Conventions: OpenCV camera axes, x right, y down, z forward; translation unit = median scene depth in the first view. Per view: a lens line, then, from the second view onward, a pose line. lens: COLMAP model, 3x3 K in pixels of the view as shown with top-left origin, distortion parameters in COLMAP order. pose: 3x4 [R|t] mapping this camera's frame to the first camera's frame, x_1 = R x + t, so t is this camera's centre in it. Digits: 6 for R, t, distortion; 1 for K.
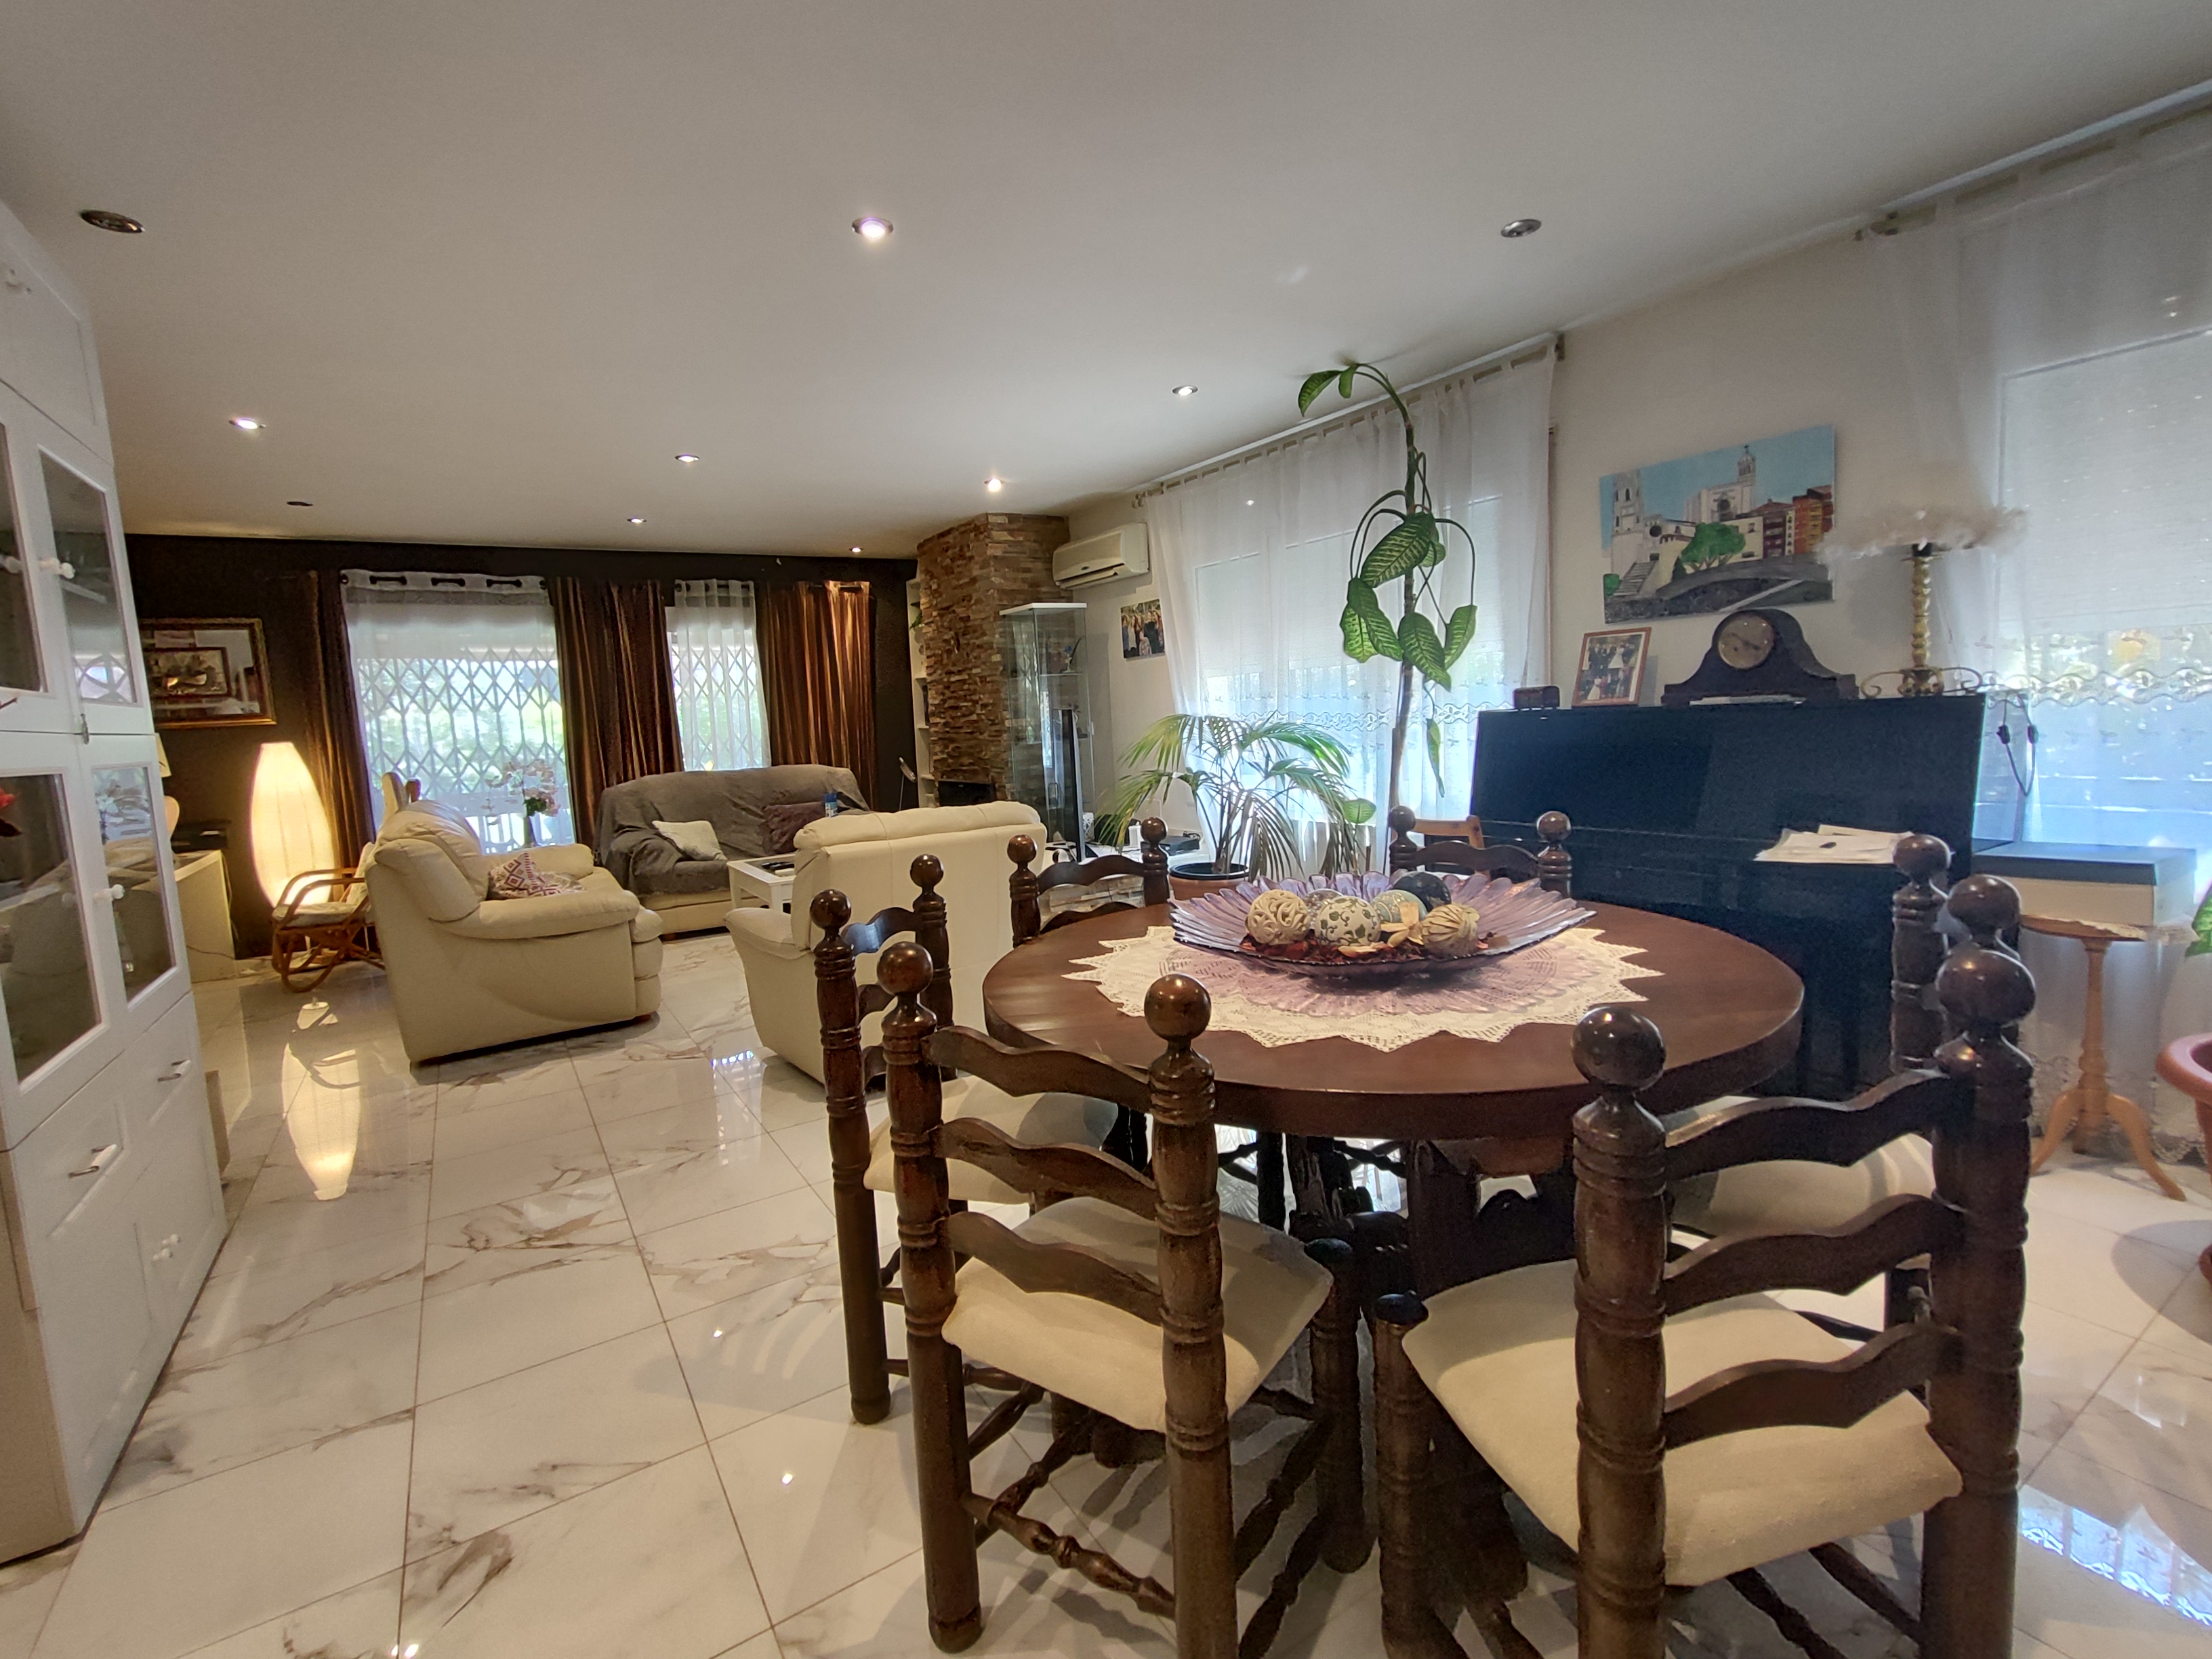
lens RADIAL K [[1004.8, 0, 1105.4], [0, 1004.8, 820.5], [0, 0, 1]] dist [-0.011794, 0.007154]
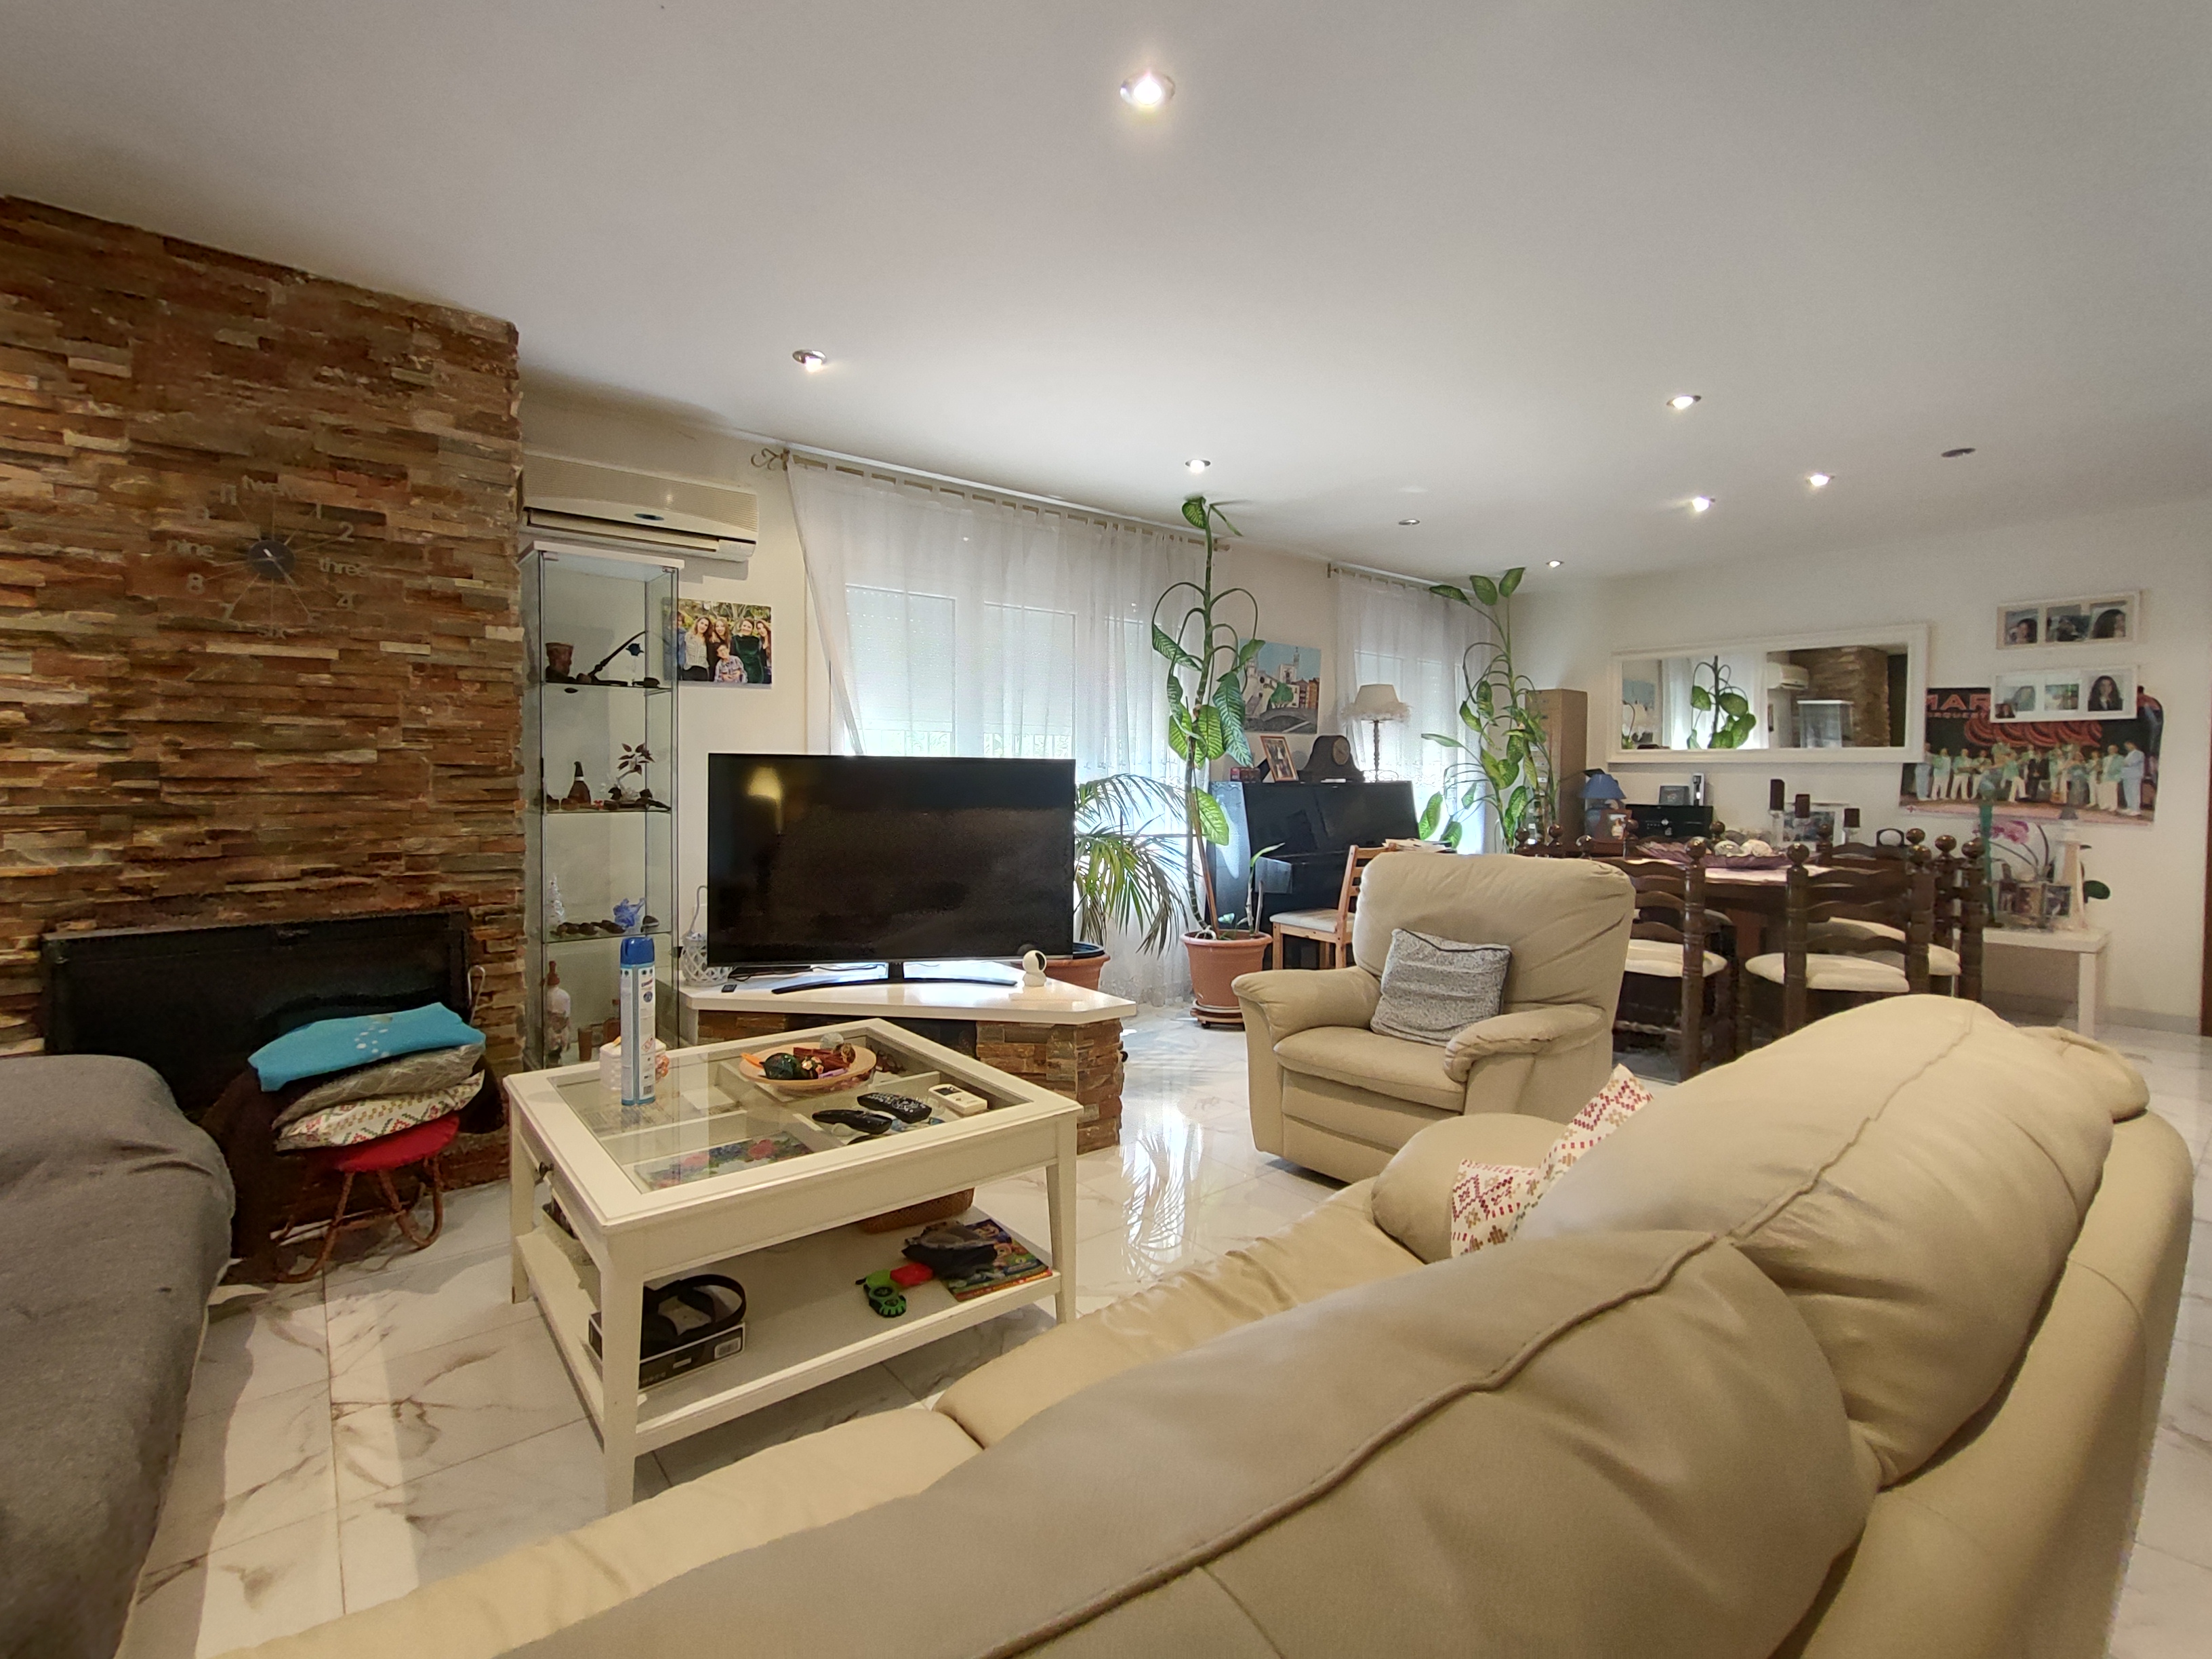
lens RADIAL K [[1004.8, 0, 1106.6], [0, 1004.8, 823.1], [0, 0, 1]] dist [-0.011794, 0.007154]
pose [[-0.108456, 0.008711, 0.994063, -0.642895], [0.114741, 0.993388, 0.003814, -0.049253], [-0.987457, 0.114474, -0.108738, 0.851076]]
